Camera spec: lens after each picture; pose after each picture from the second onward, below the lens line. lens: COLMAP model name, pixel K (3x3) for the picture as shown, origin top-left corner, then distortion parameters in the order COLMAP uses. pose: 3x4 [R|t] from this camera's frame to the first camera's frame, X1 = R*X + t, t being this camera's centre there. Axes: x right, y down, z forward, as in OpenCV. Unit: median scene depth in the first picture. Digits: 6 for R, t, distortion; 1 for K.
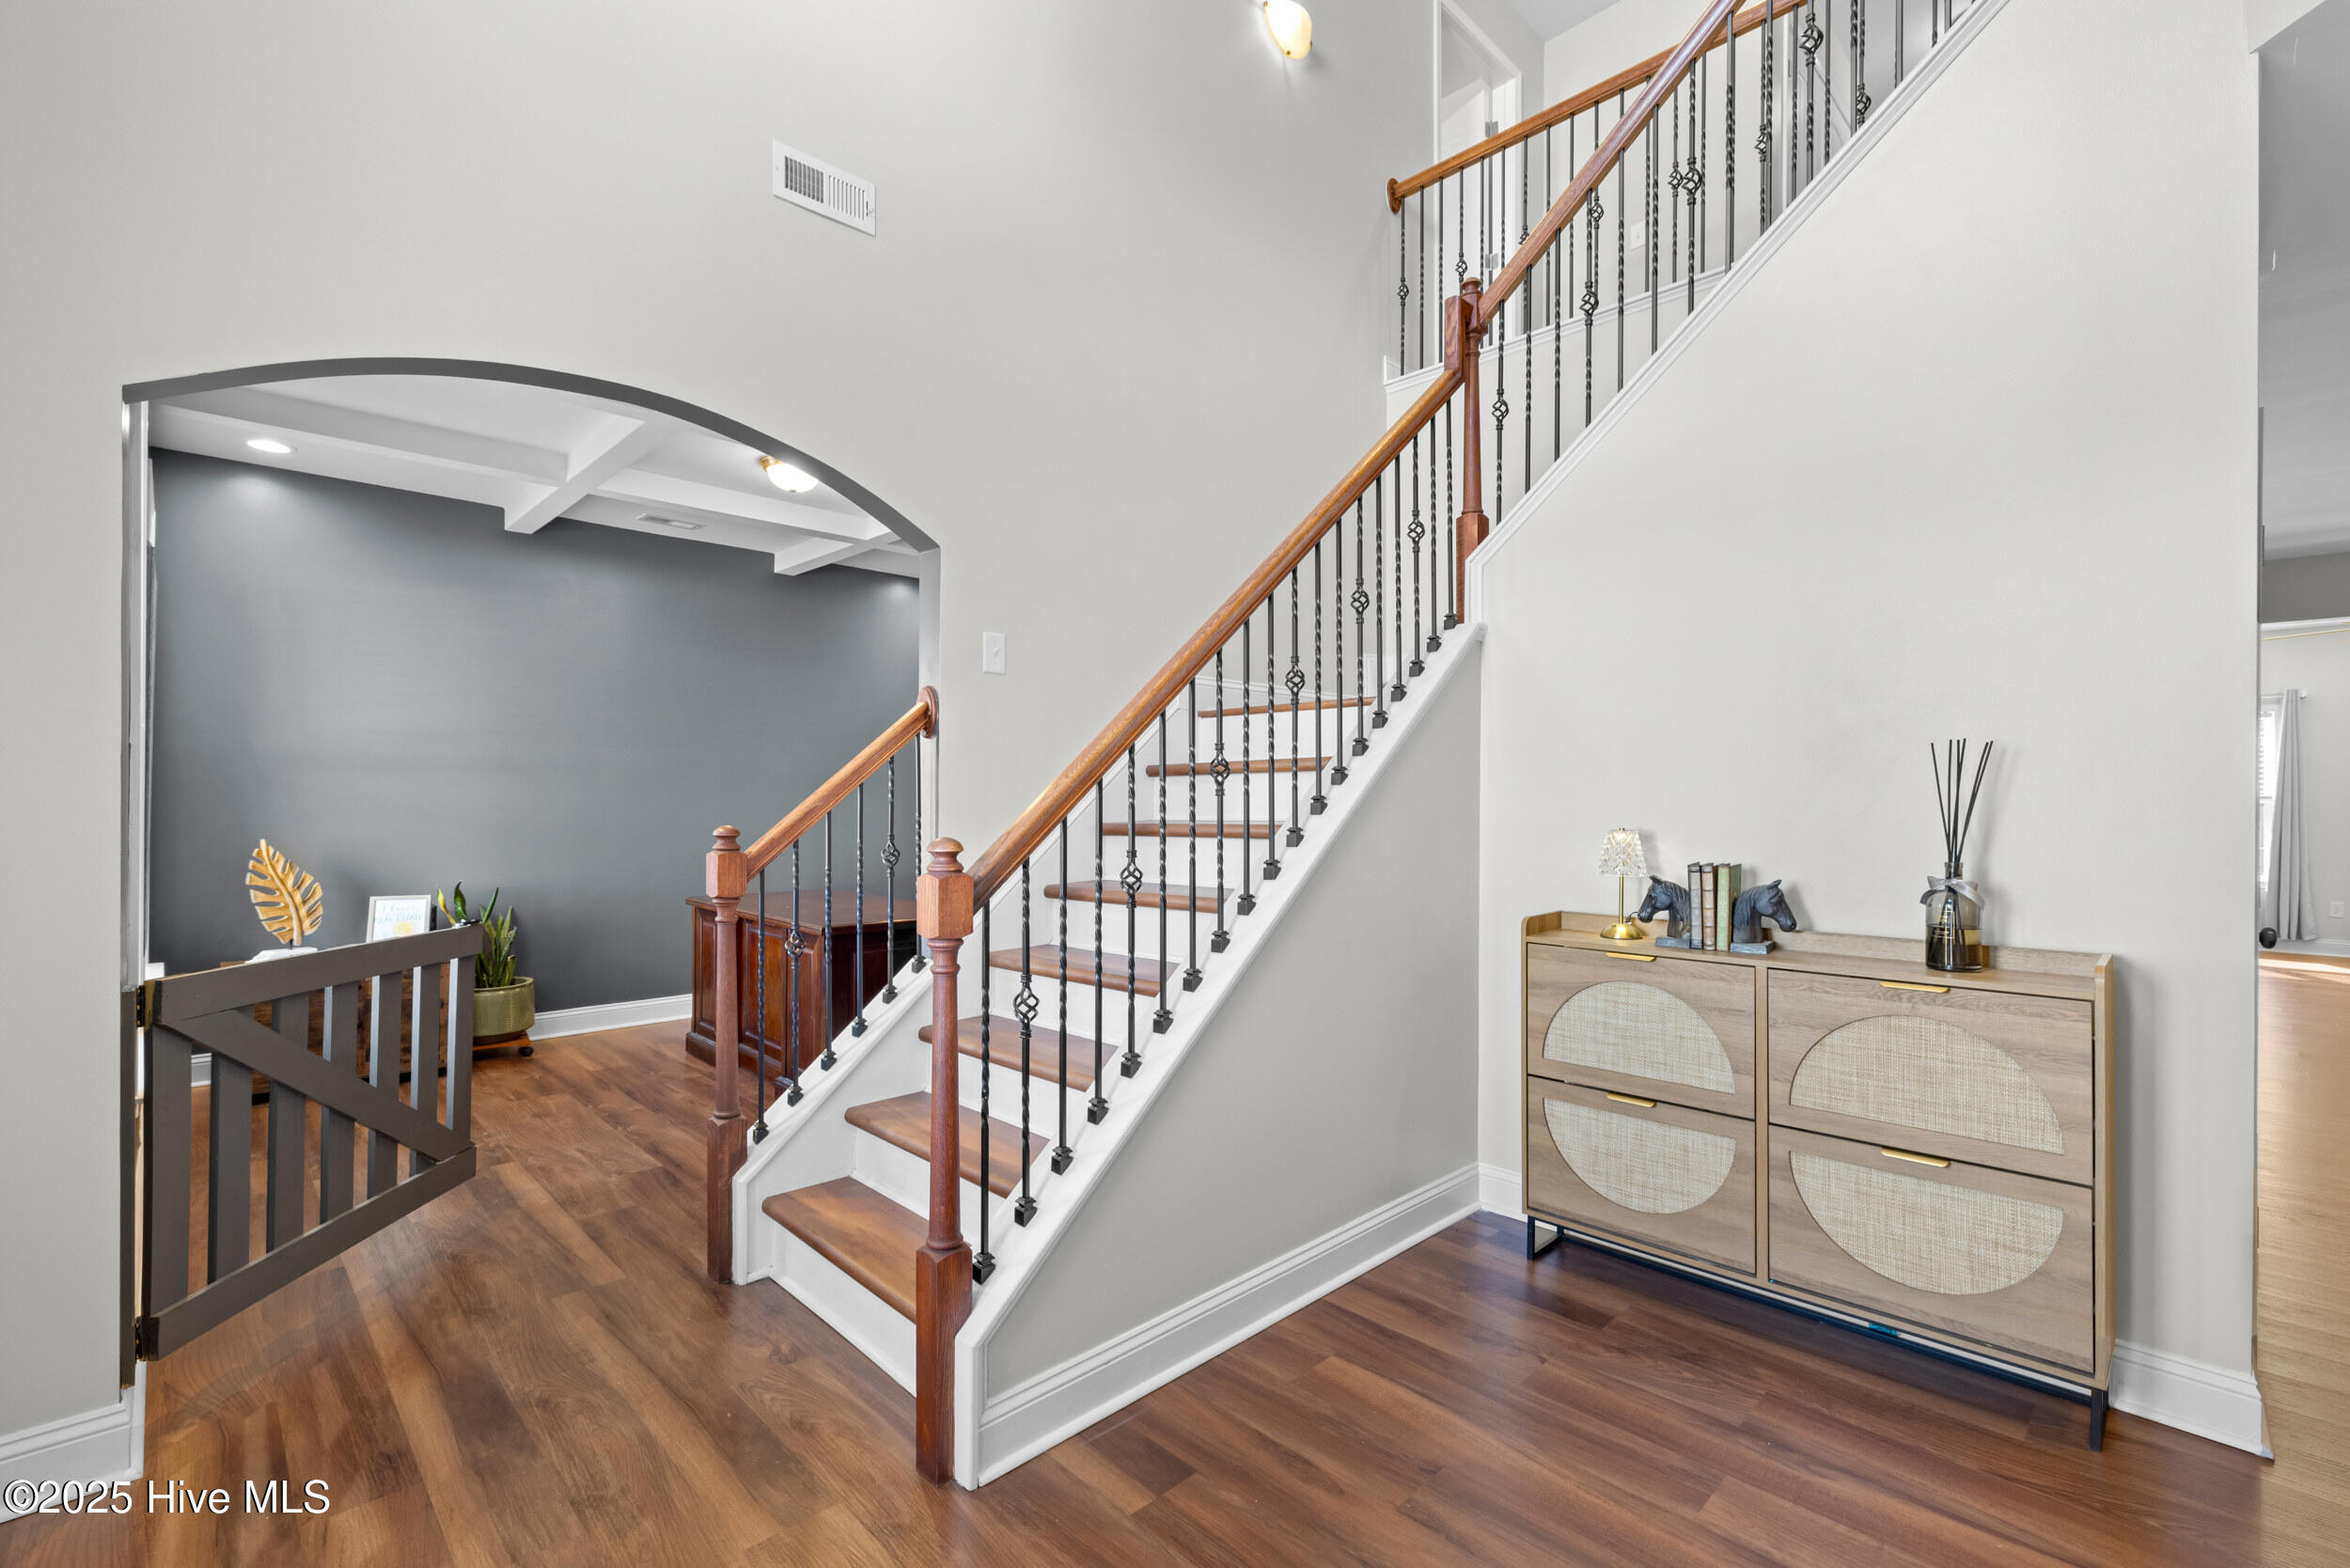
lens RADIAL K [[1039.0, 0, 1175.0], [0, 1039.0, 784.0], [0, 0, 1]] dist [0.000406, 0.000029]
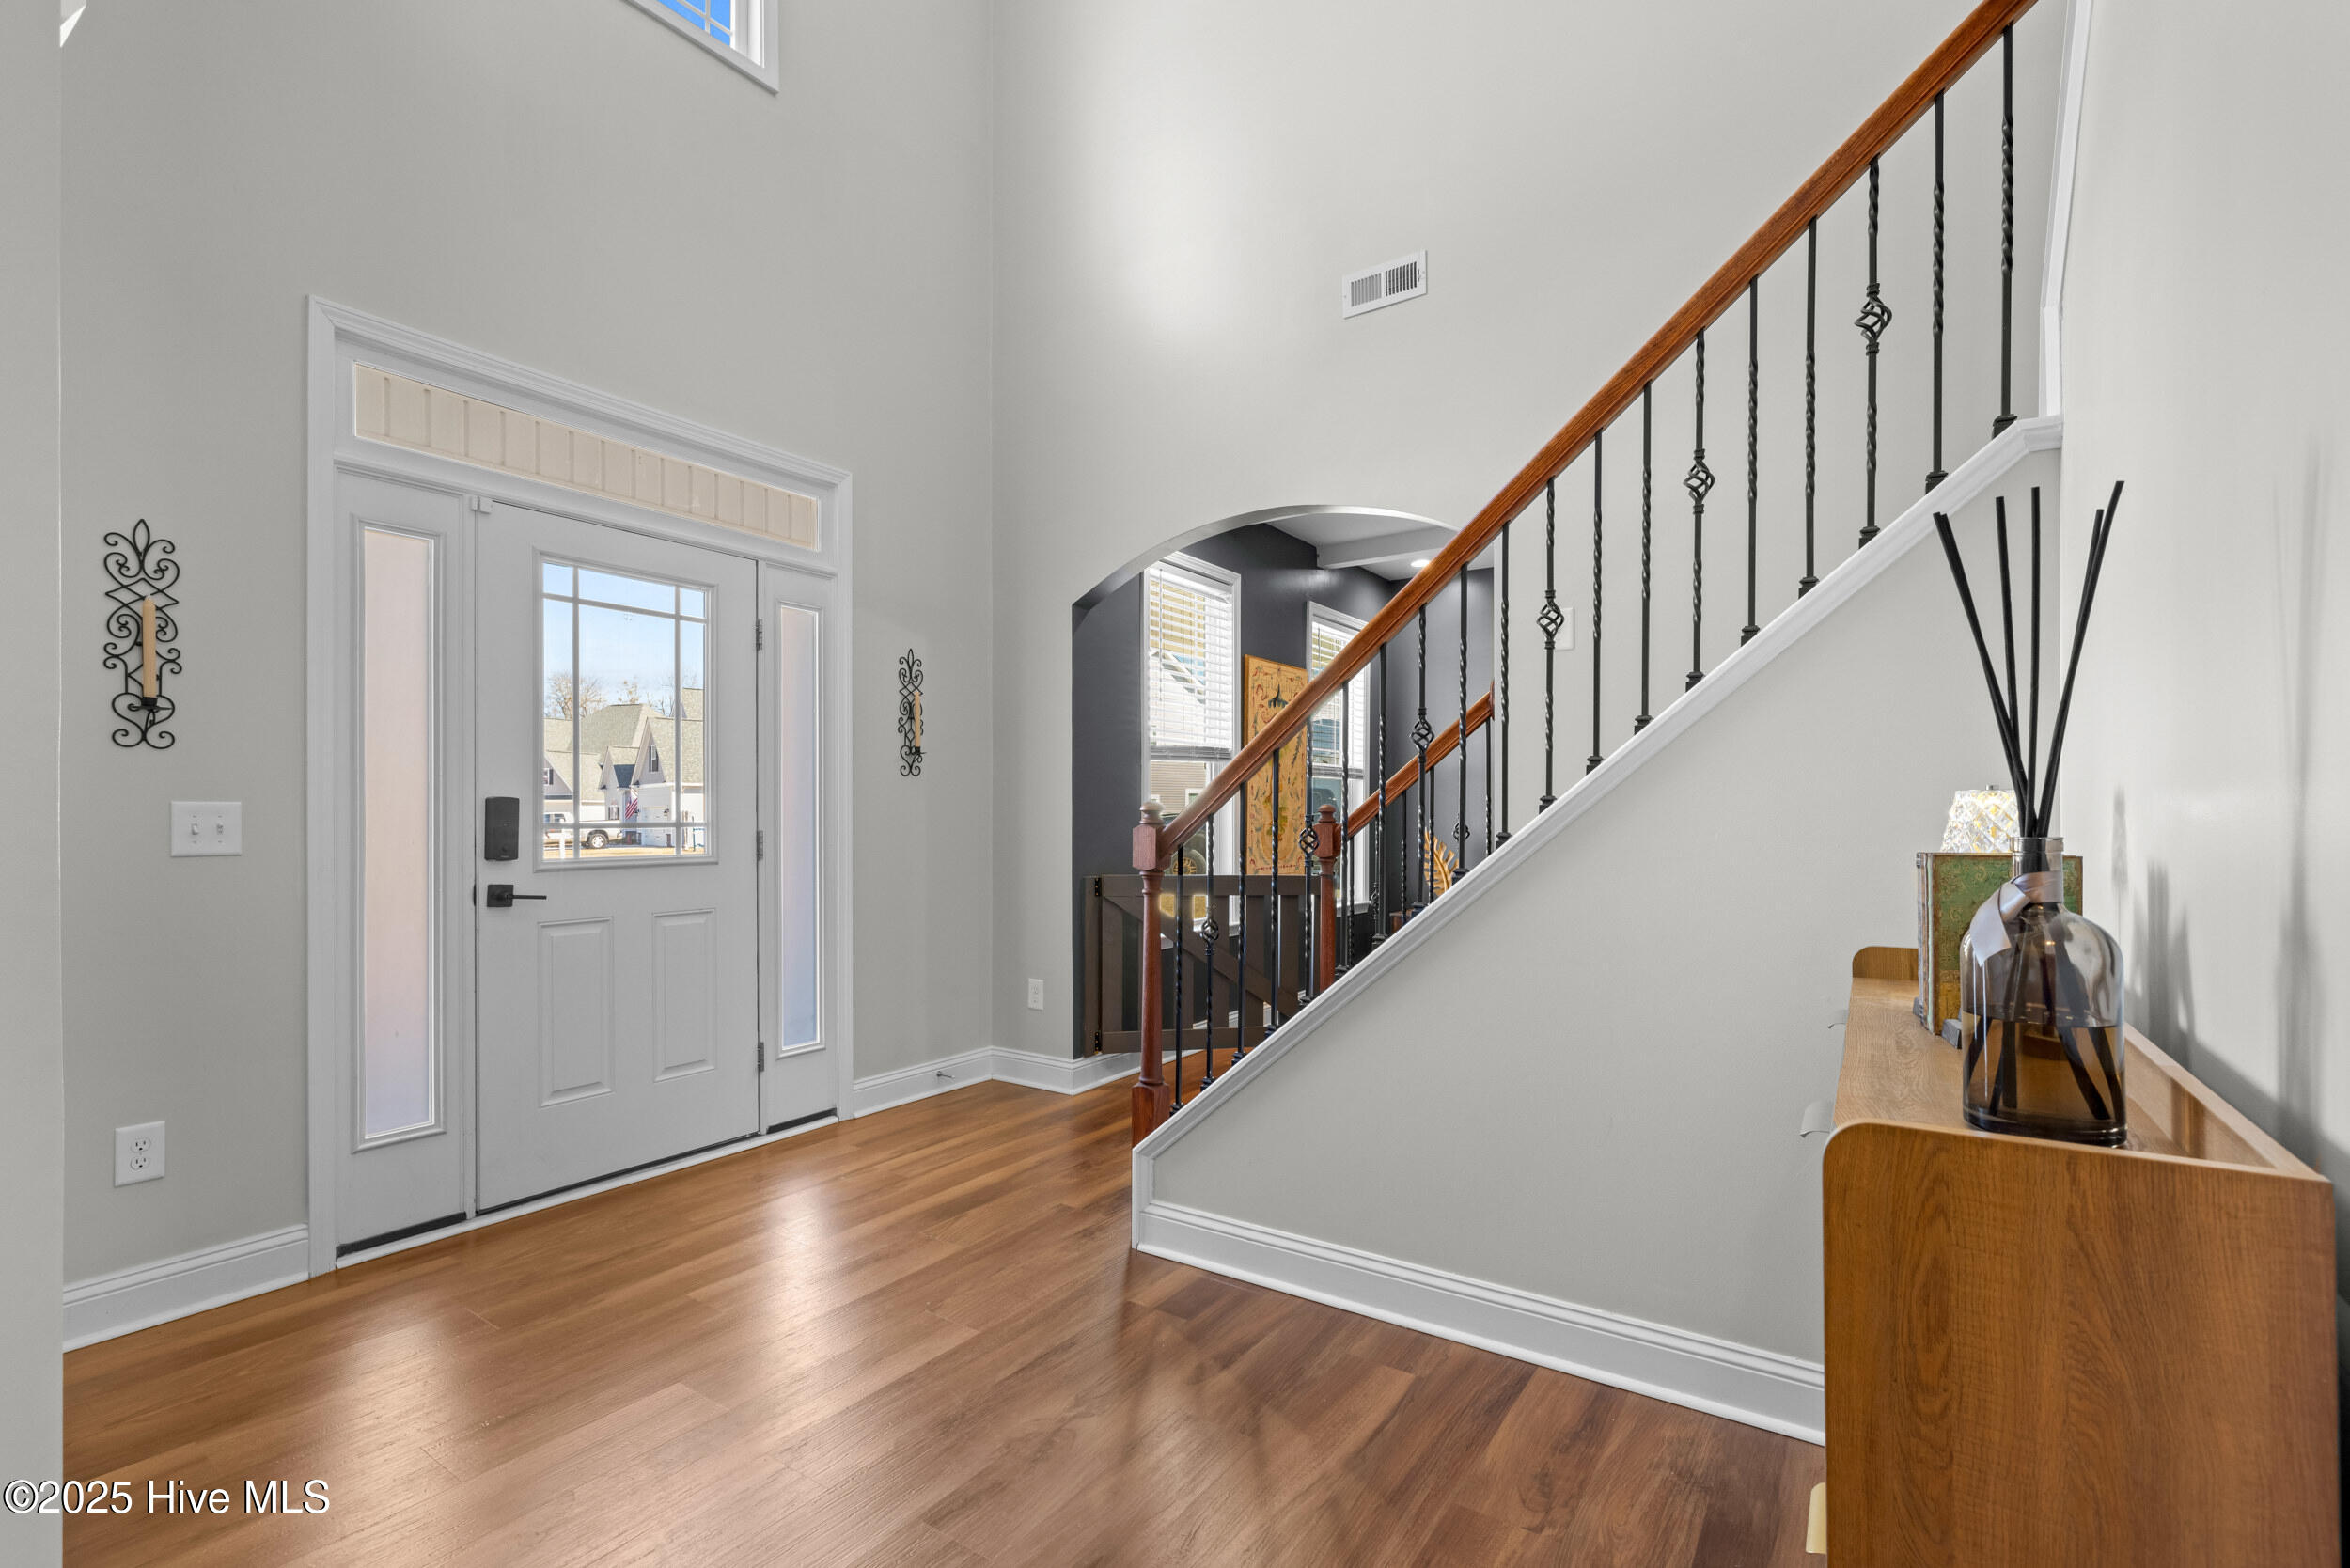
lens RADIAL K [[1039.0, 0, 1175.0], [0, 1039.0, 784.0], [0, 0, 1]] dist [0.000406, 0.000029]
pose [[0.203634, -0.021241, -0.978817, 0.920723], [0.006561, 0.999772, -0.020330, 0.050999], [0.979025, -0.002282, 0.203727, 0.567931]]
